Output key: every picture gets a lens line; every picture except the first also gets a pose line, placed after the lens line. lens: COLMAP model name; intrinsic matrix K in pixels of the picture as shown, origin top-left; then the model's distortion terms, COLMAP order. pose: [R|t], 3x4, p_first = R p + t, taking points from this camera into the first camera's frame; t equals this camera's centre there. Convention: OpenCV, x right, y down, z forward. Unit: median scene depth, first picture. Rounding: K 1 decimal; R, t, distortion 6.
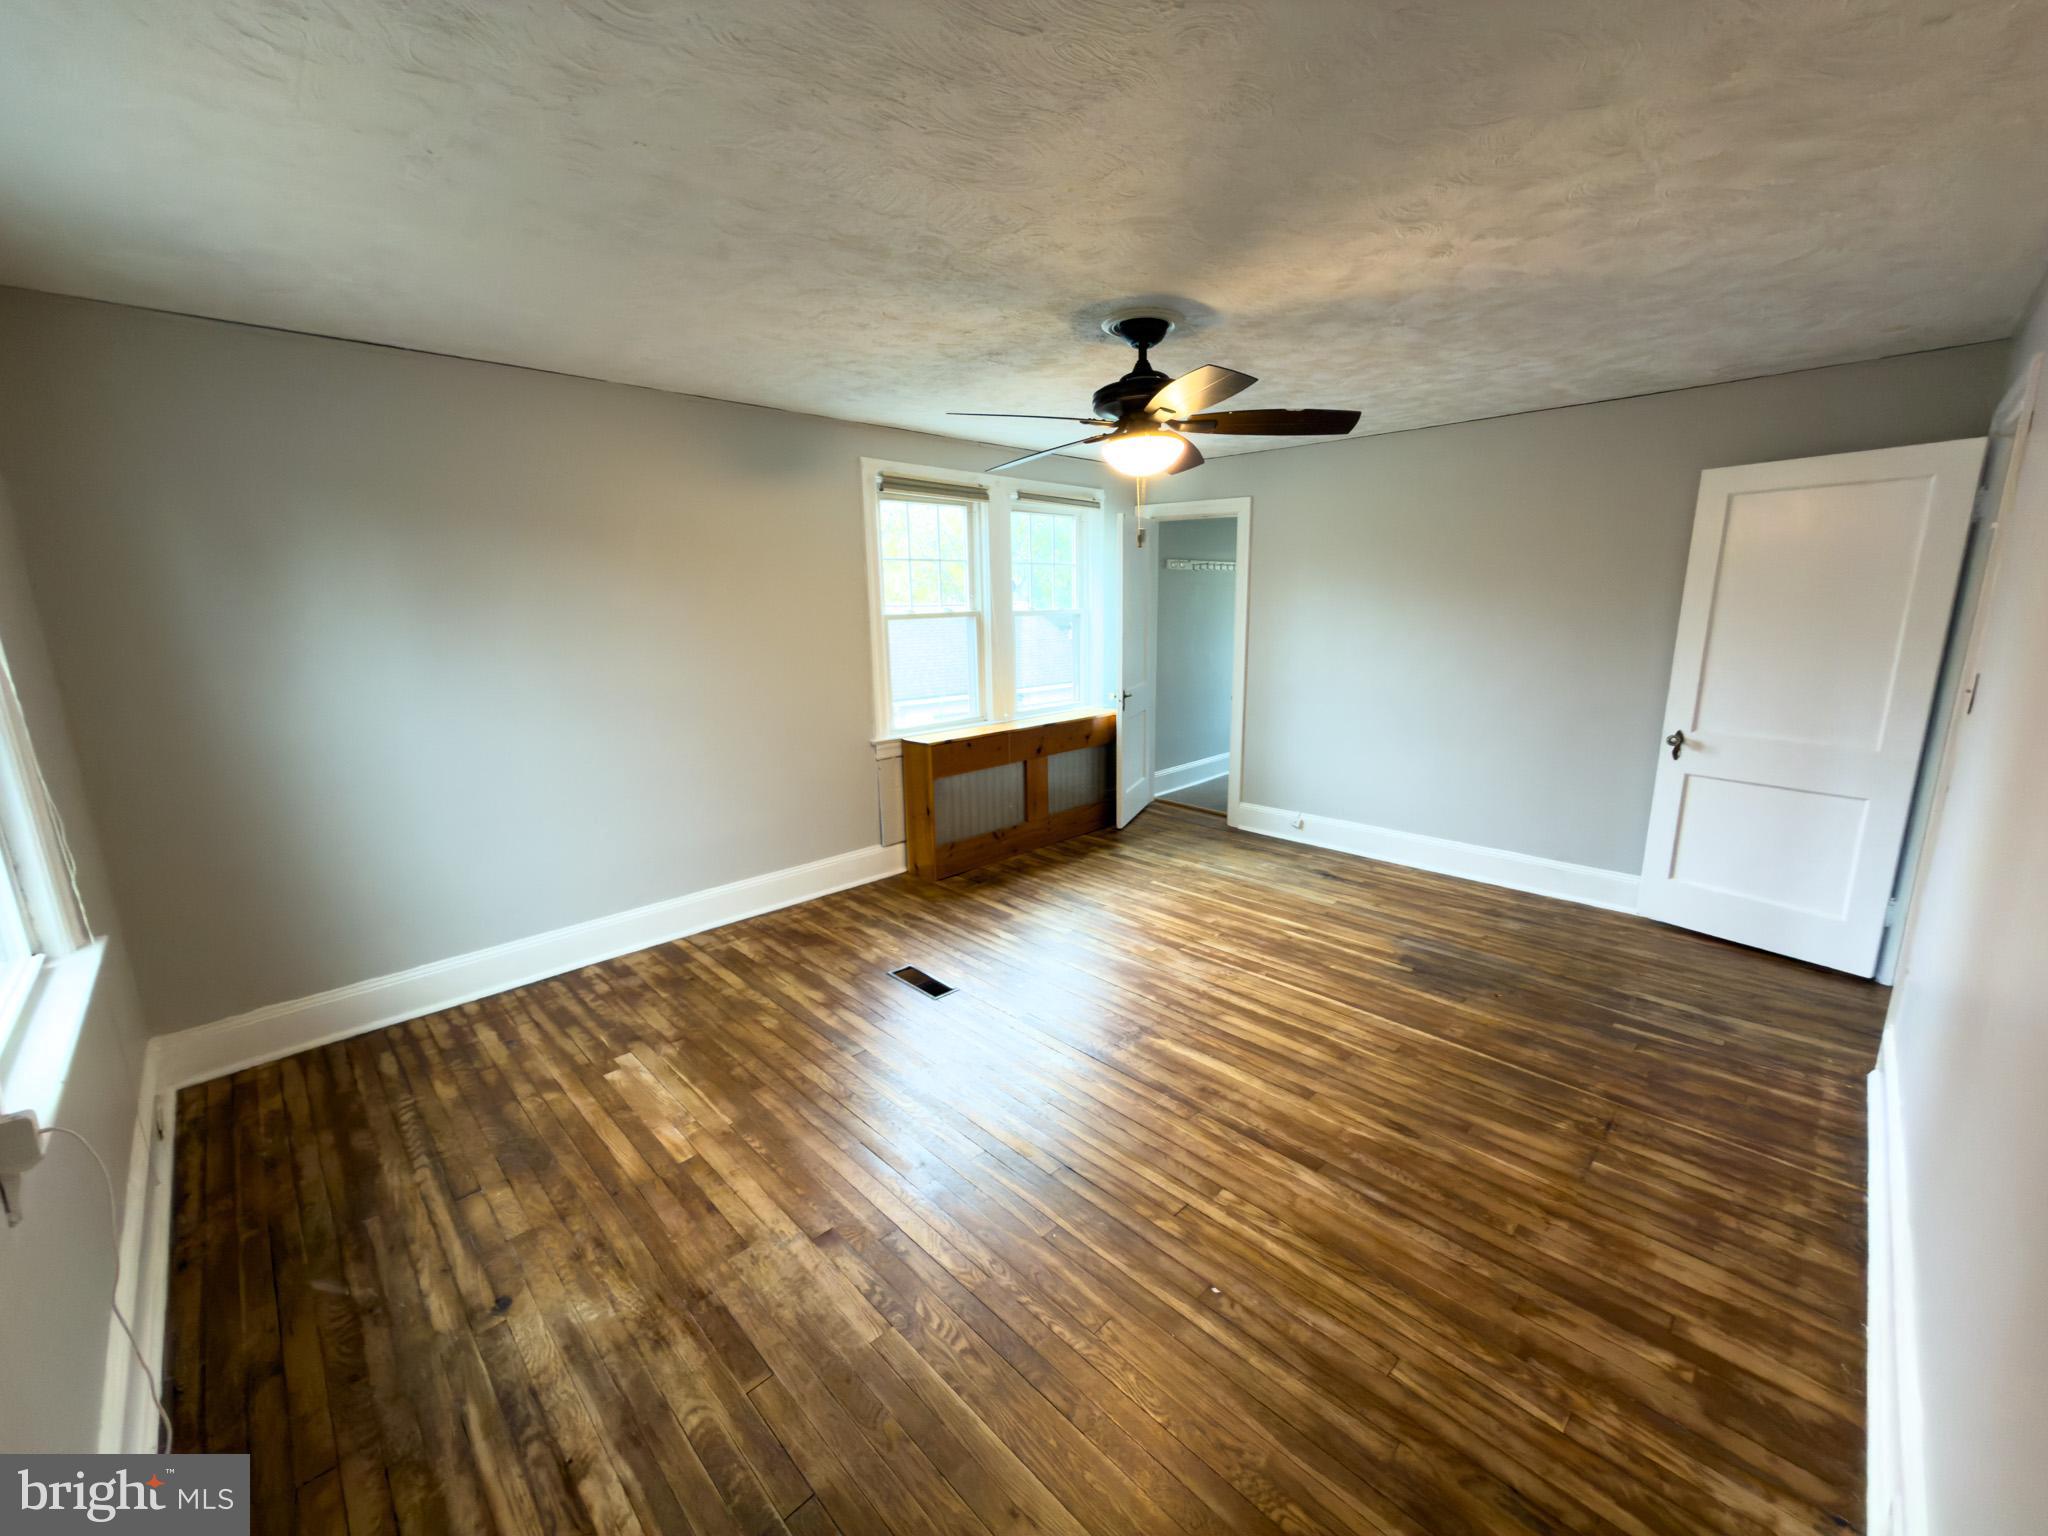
lens RADIAL K [[820.5, 0, 1028.8], [0, 820.5, 769.1], [0, 0, 1]] dist [-0.002645, 0.000902]
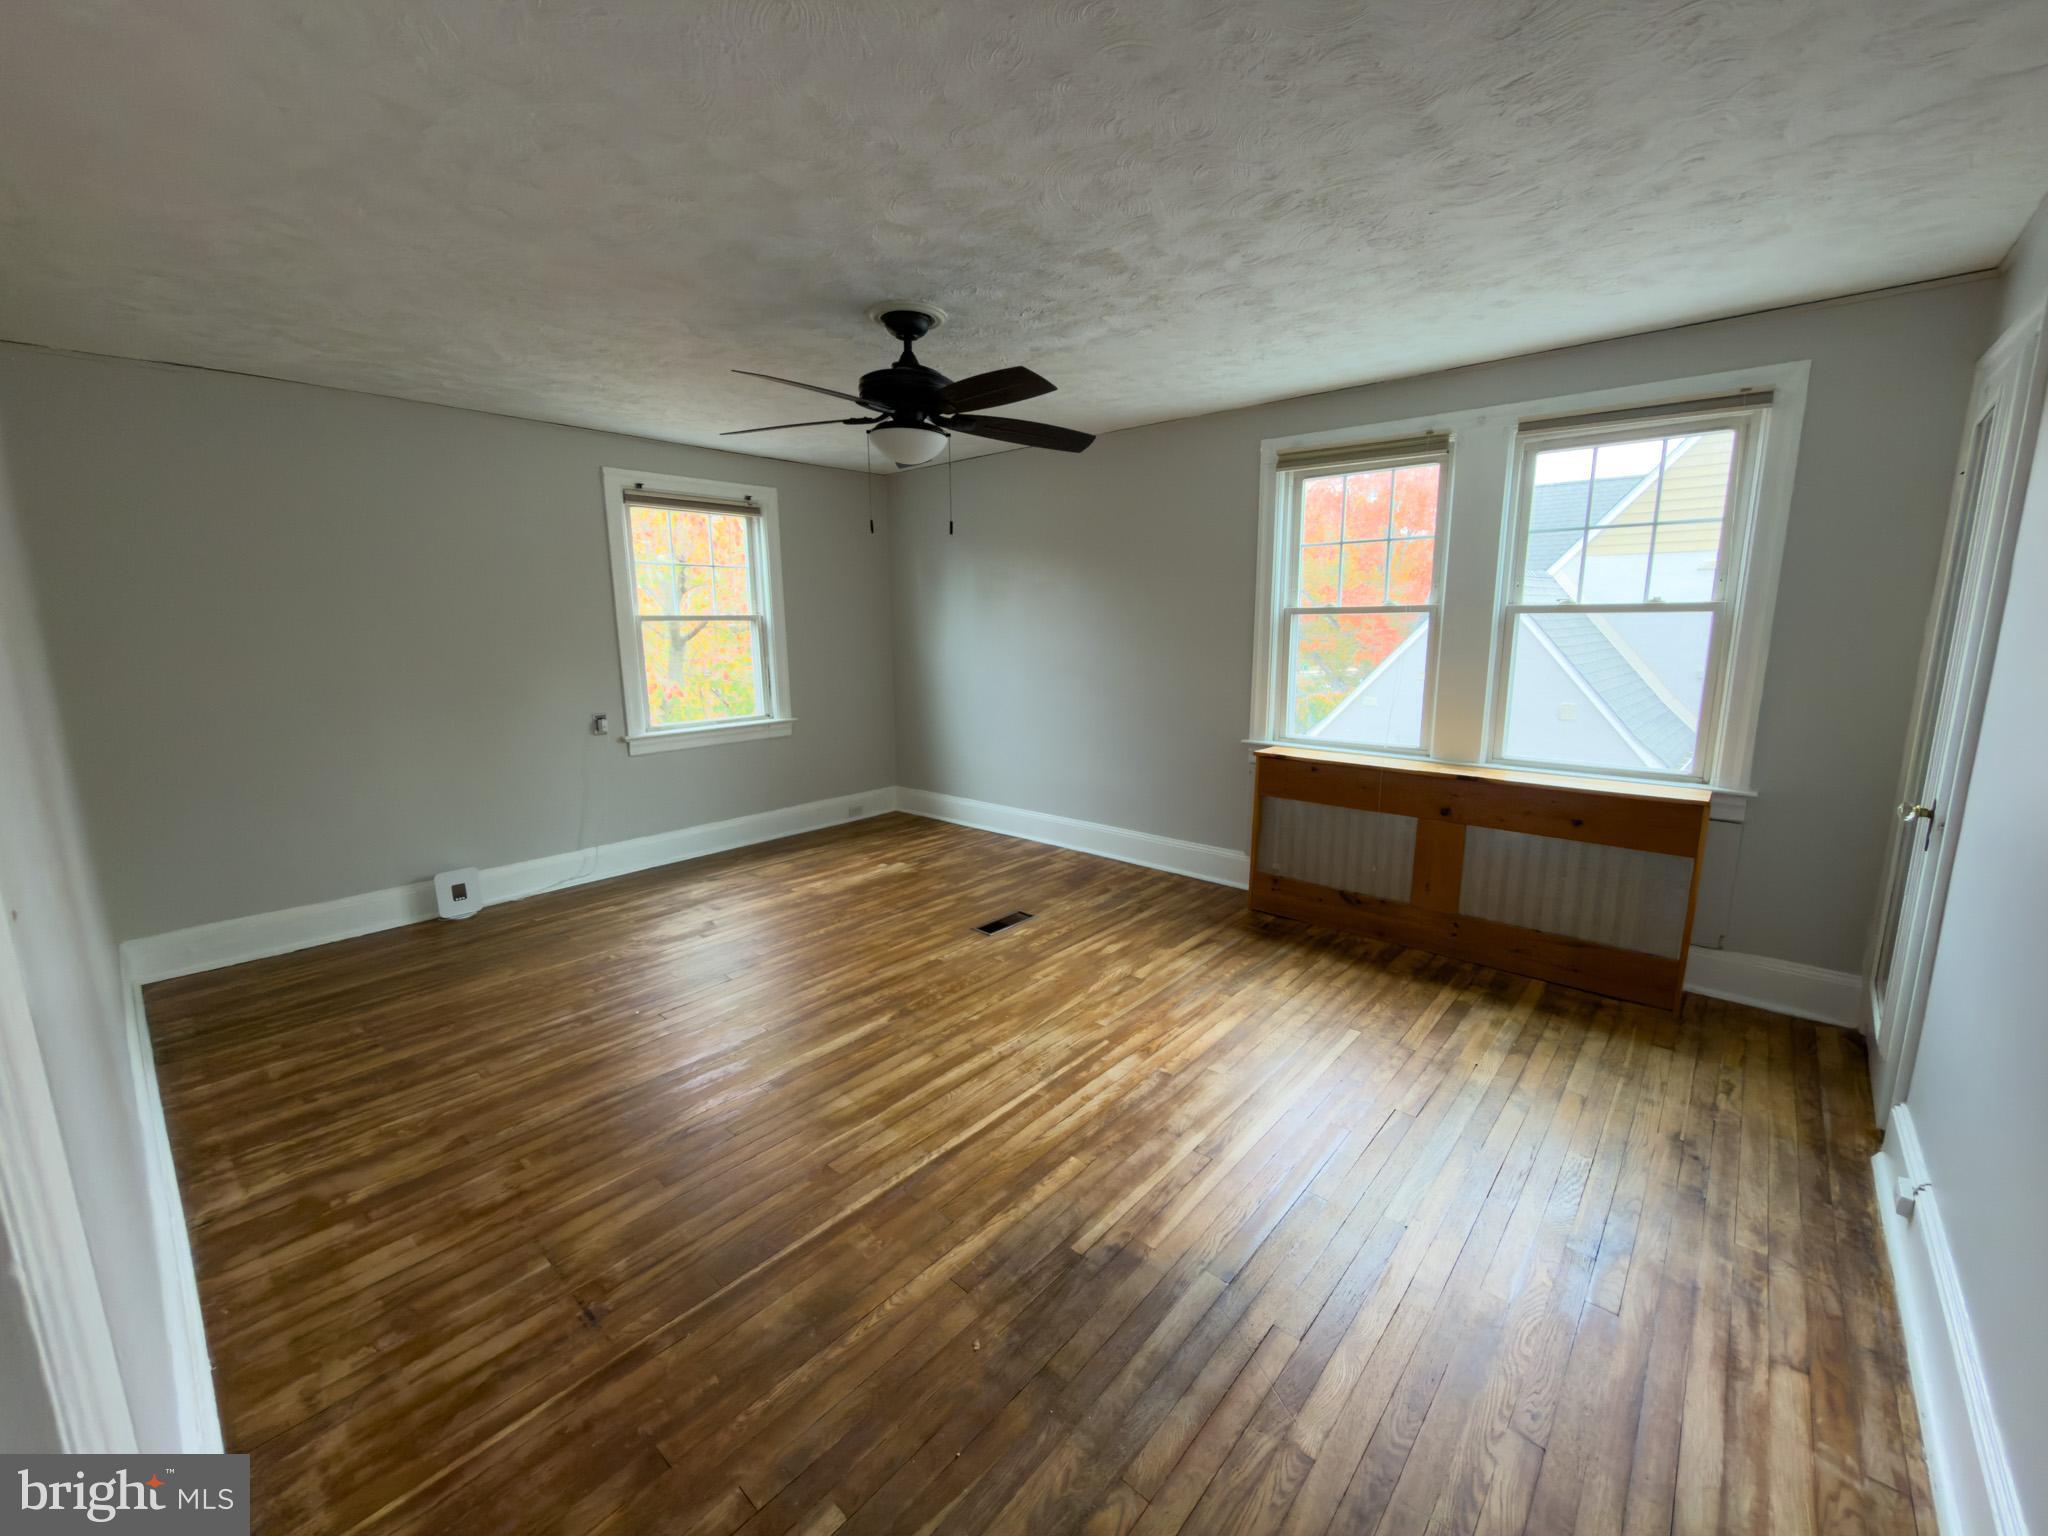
lens RADIAL K [[820.5, 0, 1012.7], [0, 820.5, 764.1], [0, 0, 1]] dist [-0.002645, 0.000902]
pose [[0.058344, 0.189342, -0.980176, 1.090293], [-0.201356, 0.963901, 0.174212, -0.179143], [0.977779, 0.187200, 0.094363, 0.983151]]
